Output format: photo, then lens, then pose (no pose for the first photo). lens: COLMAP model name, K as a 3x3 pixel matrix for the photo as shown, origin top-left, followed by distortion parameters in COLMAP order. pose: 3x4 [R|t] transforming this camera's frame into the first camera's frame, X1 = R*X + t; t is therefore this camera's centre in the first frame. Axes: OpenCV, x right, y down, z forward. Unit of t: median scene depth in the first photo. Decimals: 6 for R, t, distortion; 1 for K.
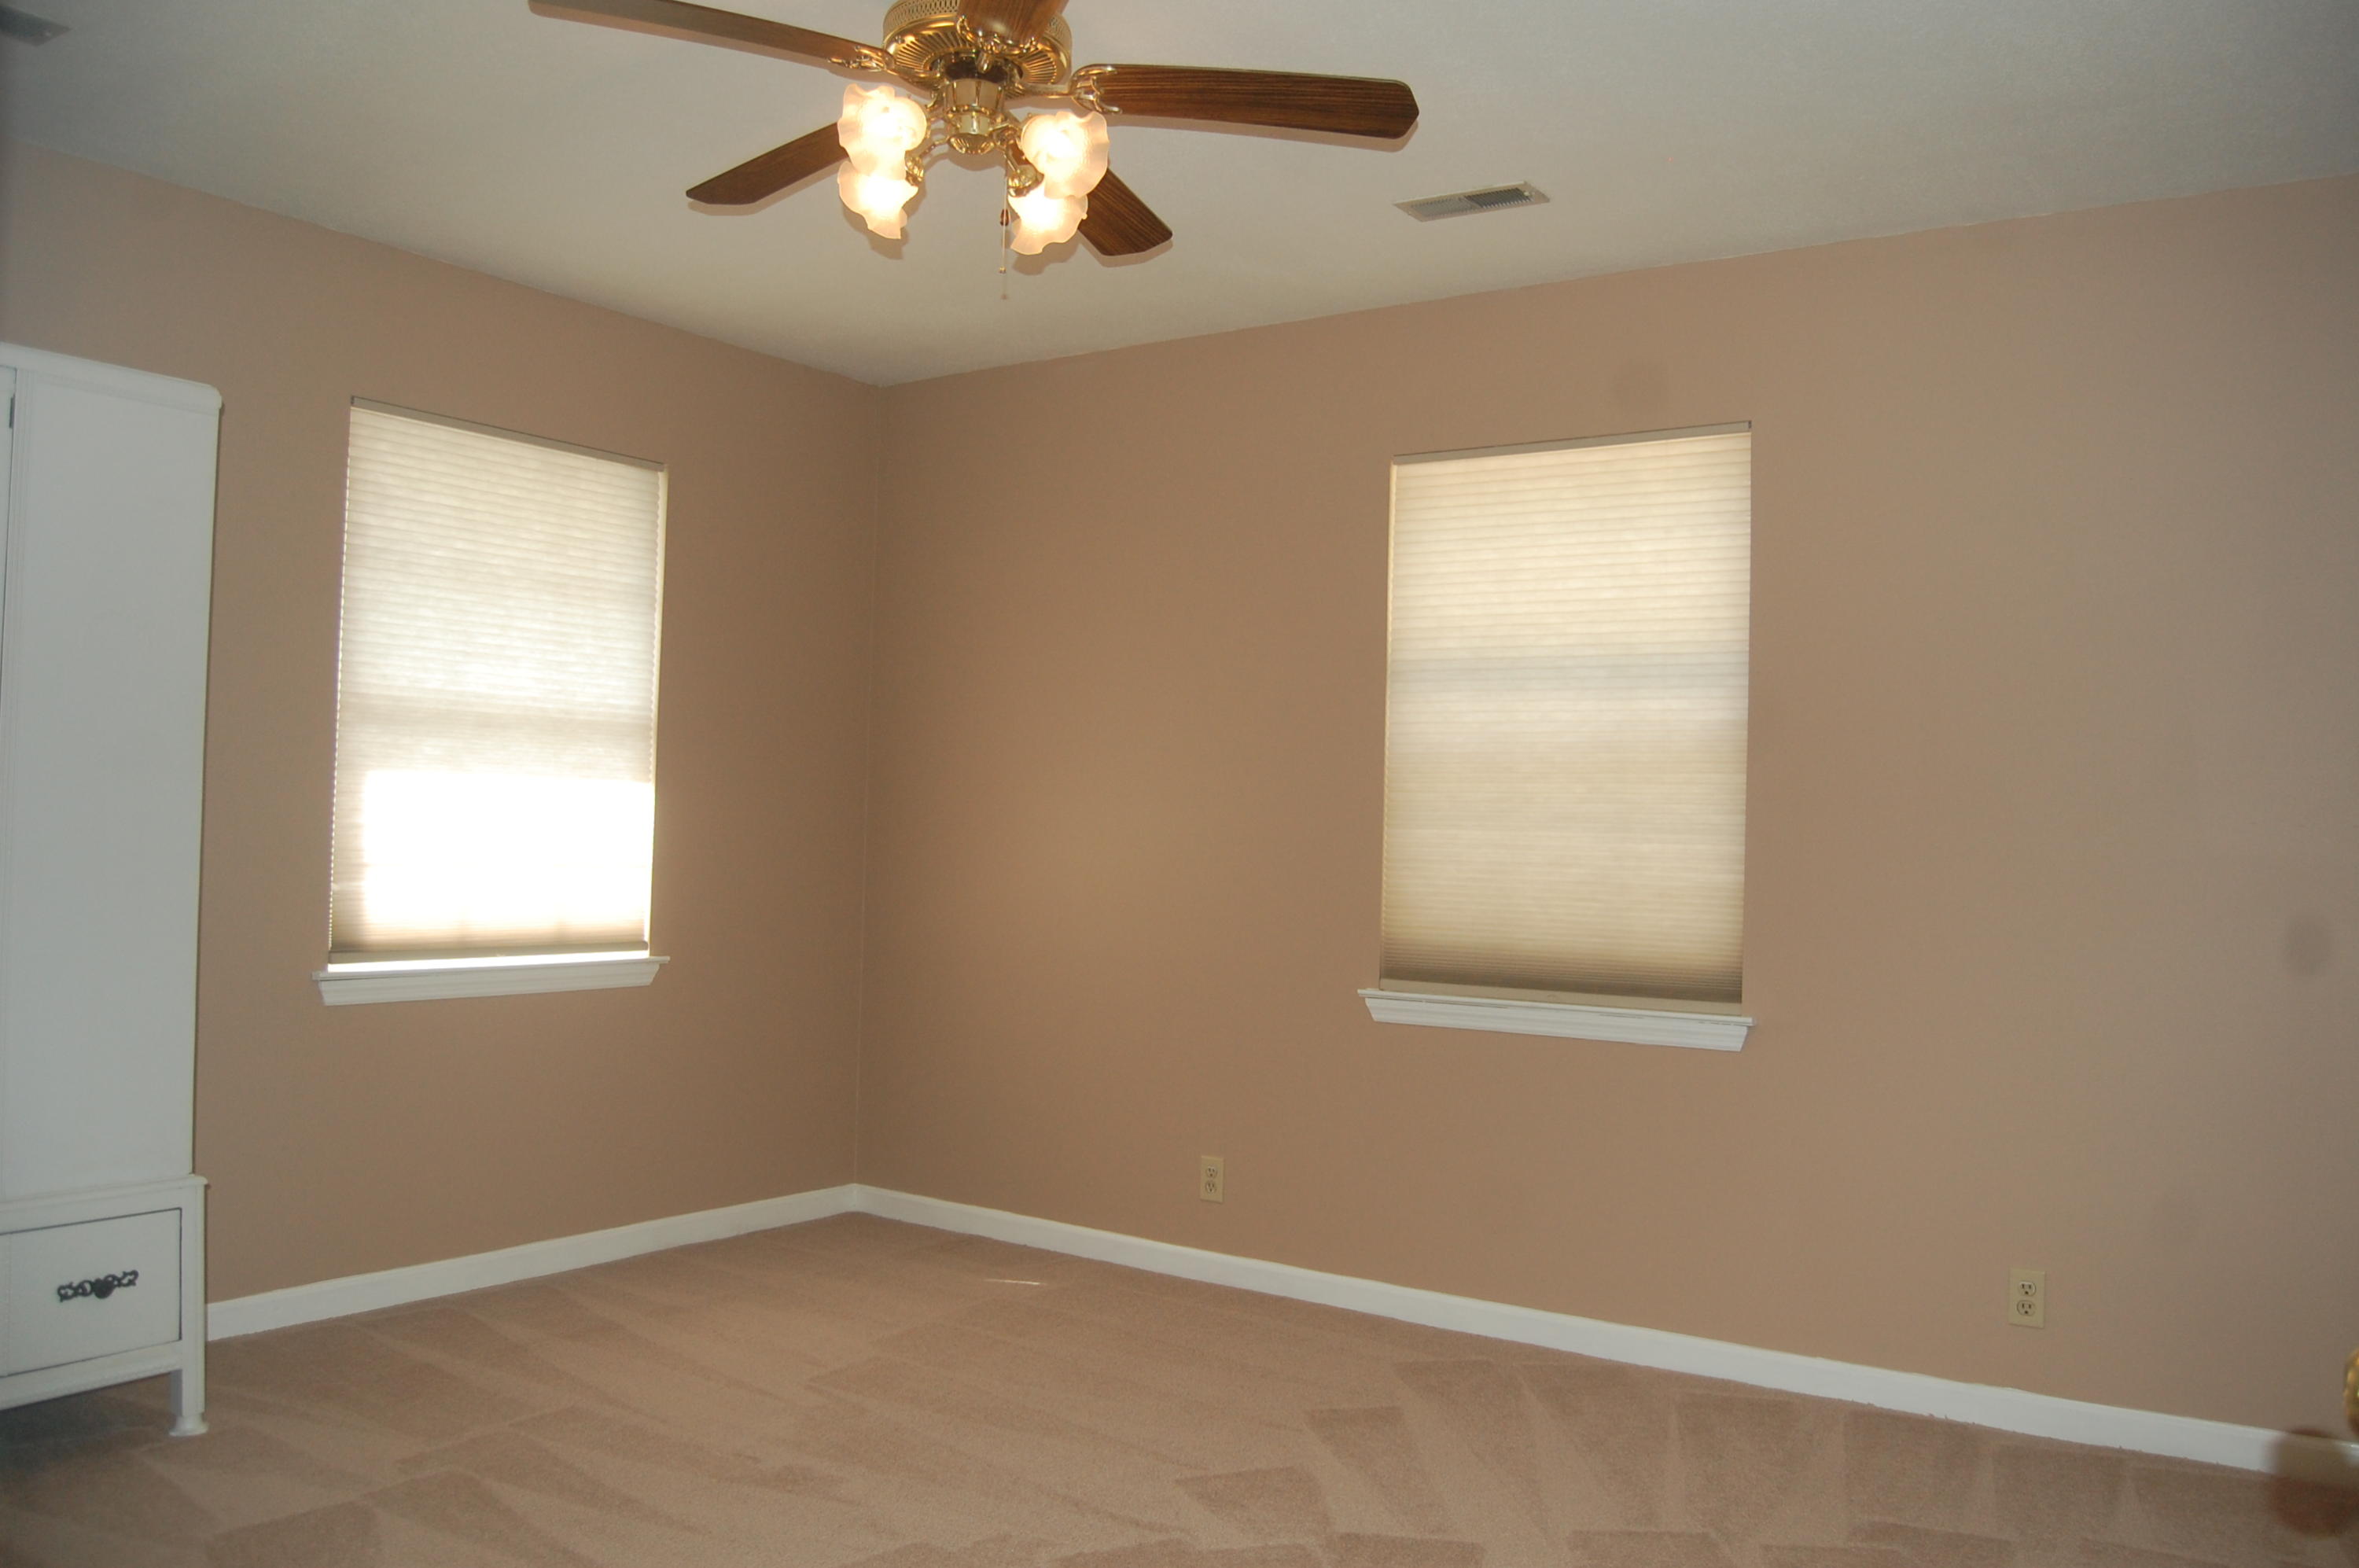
lens RADIAL K [[1848.7, 0, 1181.9], [0, 1848.7, 784.5], [0, 0, 1]] dist [-0.085812, 0.025066]
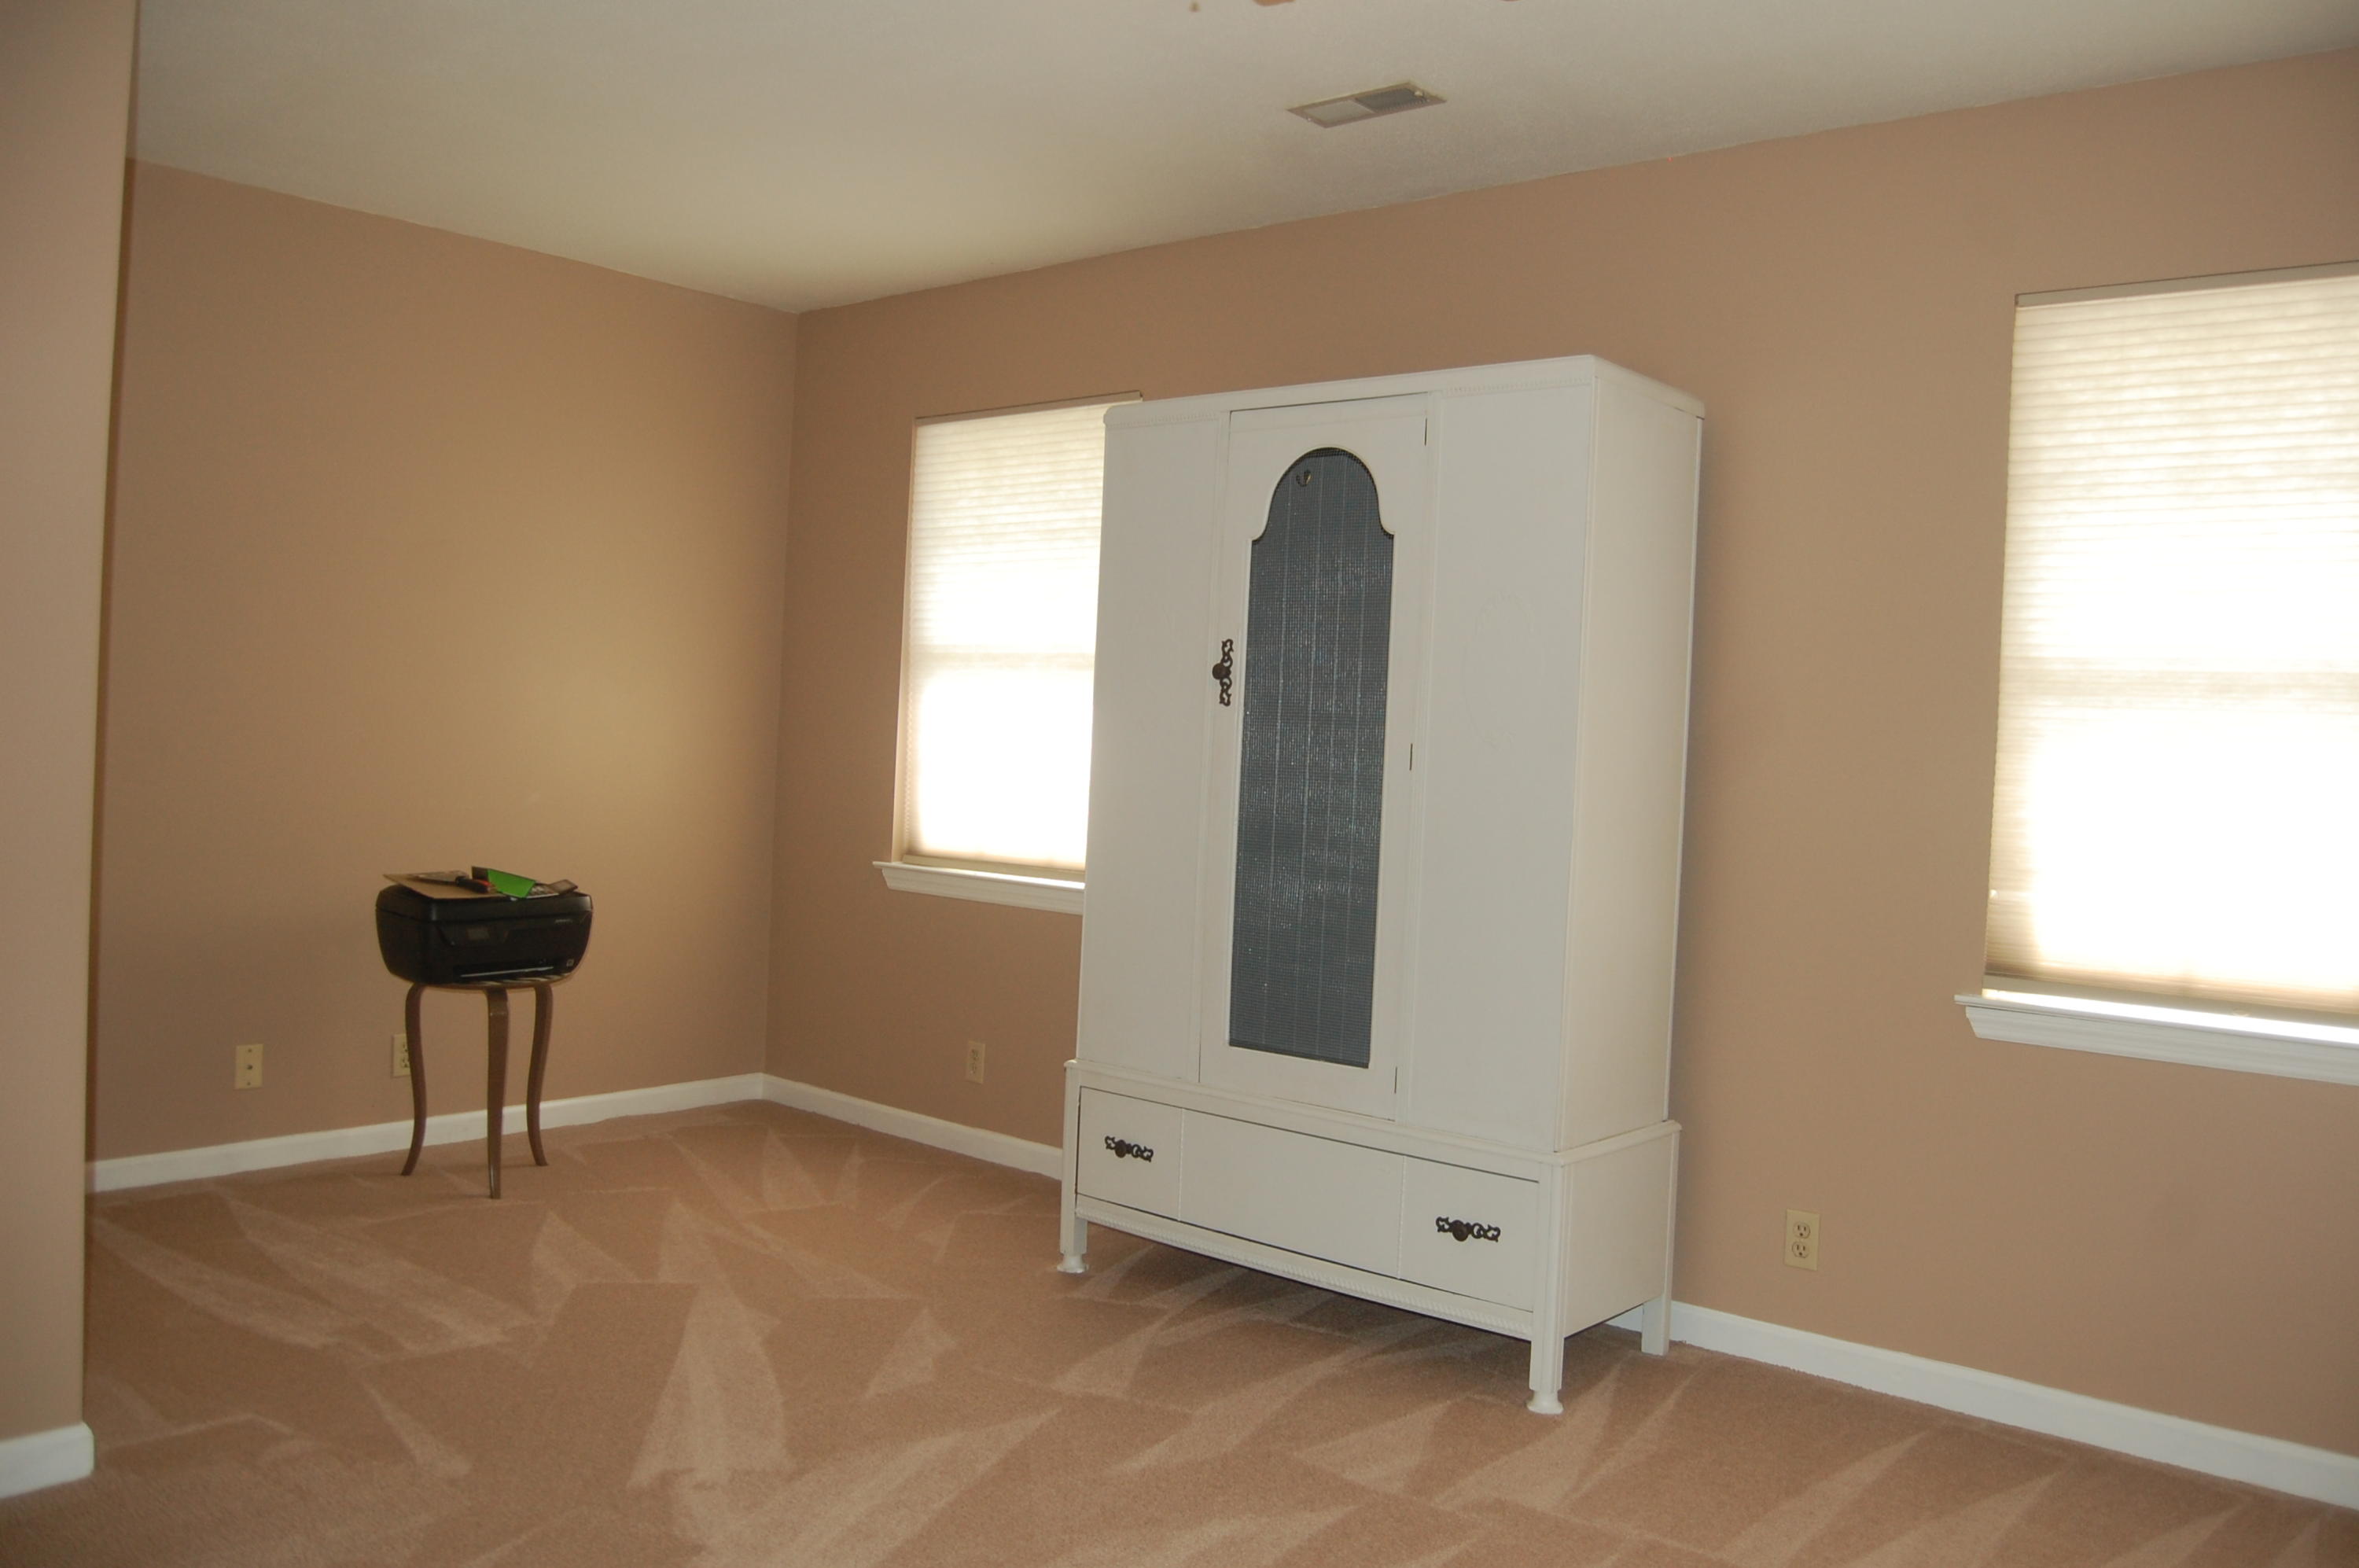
lens RADIAL K [[1848.7, 0, 1179.1], [0, 1848.7, 772.7], [0, 0, 1]] dist [-0.085812, 0.025066]
pose [[-0.088820, -0.012598, -0.995968, 0.375874], [-0.021905, 0.999703, -0.010691, 0.017420], [0.995807, 0.020867, -0.089070, 0.687185]]
